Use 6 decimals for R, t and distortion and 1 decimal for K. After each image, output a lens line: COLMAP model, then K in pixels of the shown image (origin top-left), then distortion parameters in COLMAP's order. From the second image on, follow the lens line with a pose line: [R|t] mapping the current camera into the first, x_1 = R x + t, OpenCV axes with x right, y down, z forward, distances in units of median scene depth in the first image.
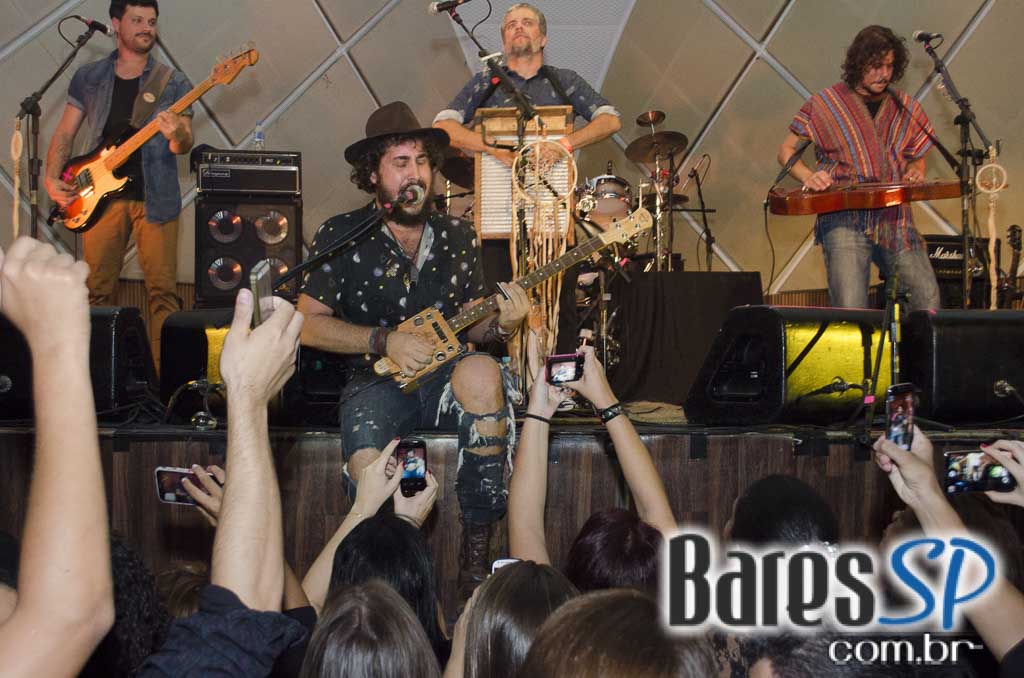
lens RADIAL K [[1128.7, 0, 513.3], [0, 1128.7, 338.9], [0, 0, 1]] dist [-0.039446, 0.000000]
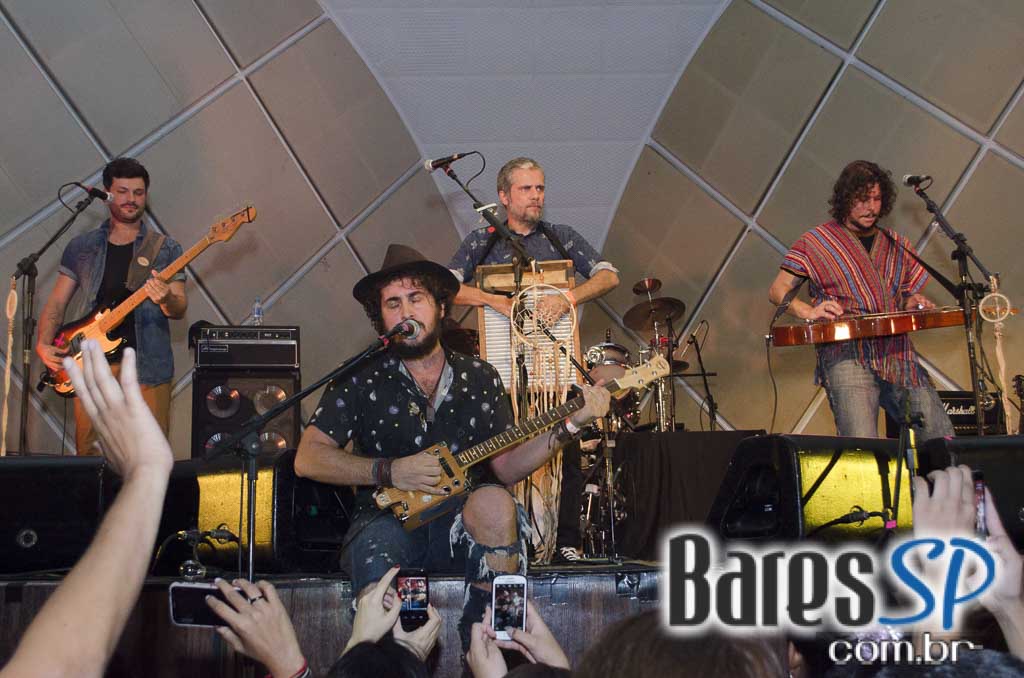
lens RADIAL K [[1128.7, 0, 513.4], [0, 1128.7, 339.2], [0, 0, 1]] dist [-0.039446, 0.000000]
pose [[0.999578, -0.029015, 0.001019, 0.000028], [0.028746, 0.984133, -0.175090, 0.042201], [0.004077, 0.175046, 0.984552, 0.026038]]
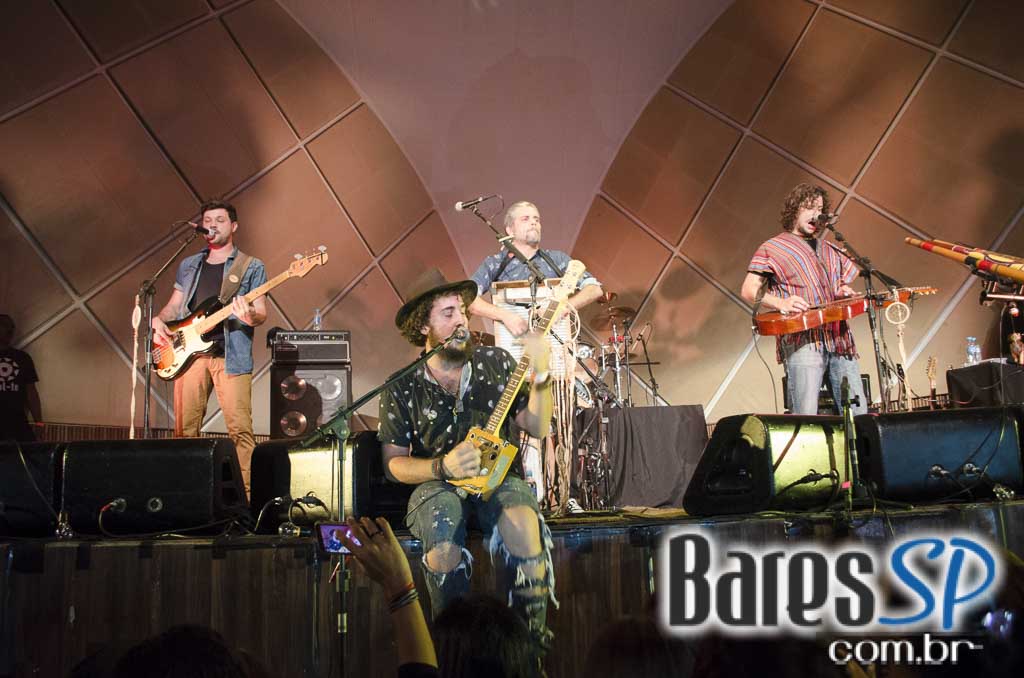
lens RADIAL K [[800.0, 0, 513.4], [0, 800.0, 341.7], [0, 0, 1]] dist [-0.070853, -0.004840]
pose [[0.998645, -0.038175, 0.035377, -0.047926], [0.043574, 0.984964, -0.167176, 0.021095], [-0.028463, 0.168491, 0.985292, 0.110484]]
